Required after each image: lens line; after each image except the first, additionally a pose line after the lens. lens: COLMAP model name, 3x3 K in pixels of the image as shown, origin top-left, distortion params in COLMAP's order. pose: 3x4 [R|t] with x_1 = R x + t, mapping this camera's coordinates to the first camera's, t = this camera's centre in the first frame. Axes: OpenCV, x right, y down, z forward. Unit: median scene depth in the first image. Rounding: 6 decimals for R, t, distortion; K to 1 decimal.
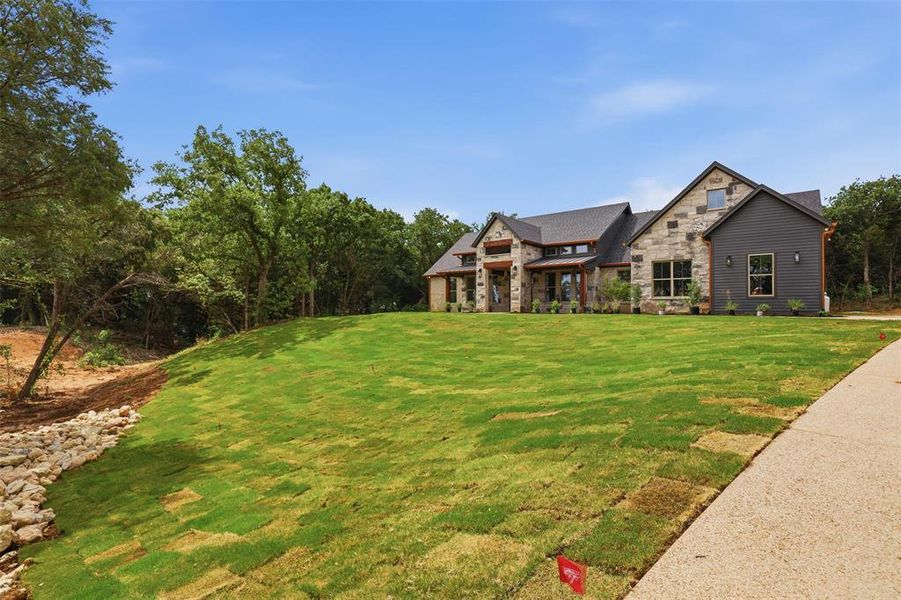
lens RADIAL K [[418.9, 0, 477.6], [0, 418.9, 310.6], [0, 0, 1]] dist [-0.007588, -0.000984]
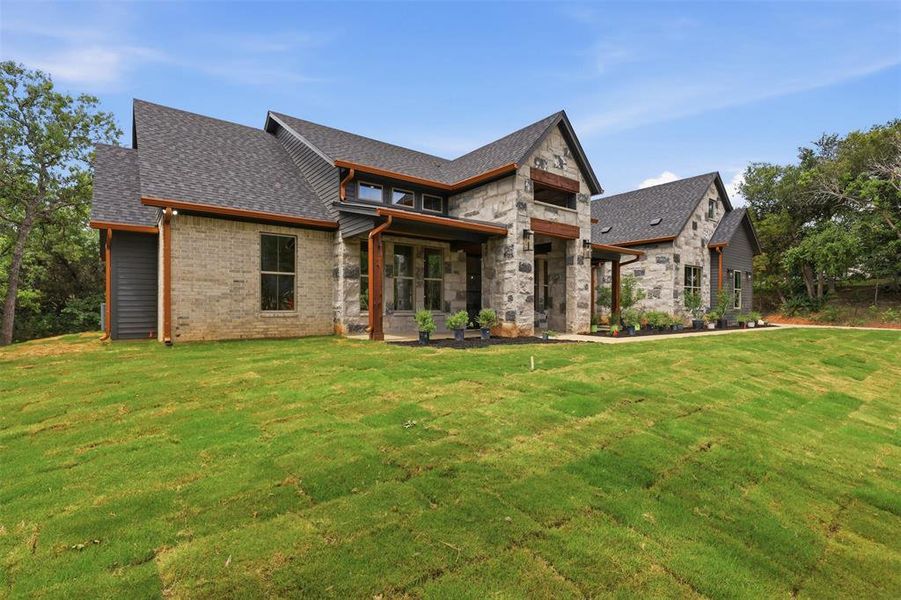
lens RADIAL K [[418.9, 0, 453.2], [0, 418.9, 306.7], [0, 0, 1]] dist [-0.007588, -0.000984]
pose [[0.286897, 0.008237, 0.957926, -0.492483], [0.001560, 0.999958, -0.009065, -0.027153], [-0.957960, 0.004095, 0.286872, 1.175437]]
